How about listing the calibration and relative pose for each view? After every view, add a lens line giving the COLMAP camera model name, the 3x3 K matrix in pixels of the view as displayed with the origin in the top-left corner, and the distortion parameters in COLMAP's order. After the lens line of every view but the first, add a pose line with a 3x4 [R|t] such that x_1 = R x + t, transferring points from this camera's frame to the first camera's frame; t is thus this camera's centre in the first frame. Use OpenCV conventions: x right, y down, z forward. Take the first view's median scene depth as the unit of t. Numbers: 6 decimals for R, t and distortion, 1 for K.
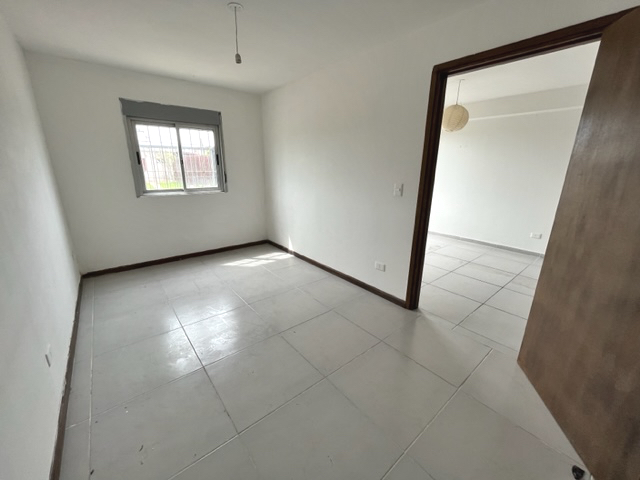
lens RADIAL K [[259.9, 0, 318.1], [0, 259.9, 234.3], [0, 0, 1]] dist [0.000543, -0.000344]
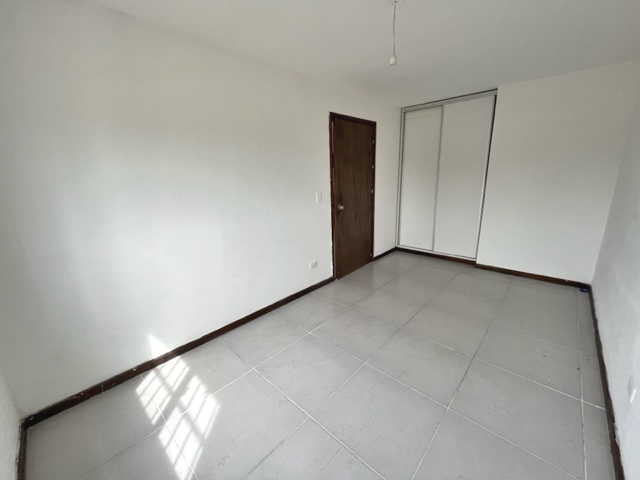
lens RADIAL K [[259.9, 0, 318.1], [0, 259.9, 238.0], [0, 0, 1]] dist [0.000543, -0.000344]
pose [[-0.139957, -0.230458, 0.962965, -0.620825], [0.277783, 0.924342, 0.261588, -0.207798], [-0.950394, 0.304107, -0.065350, 0.741652]]
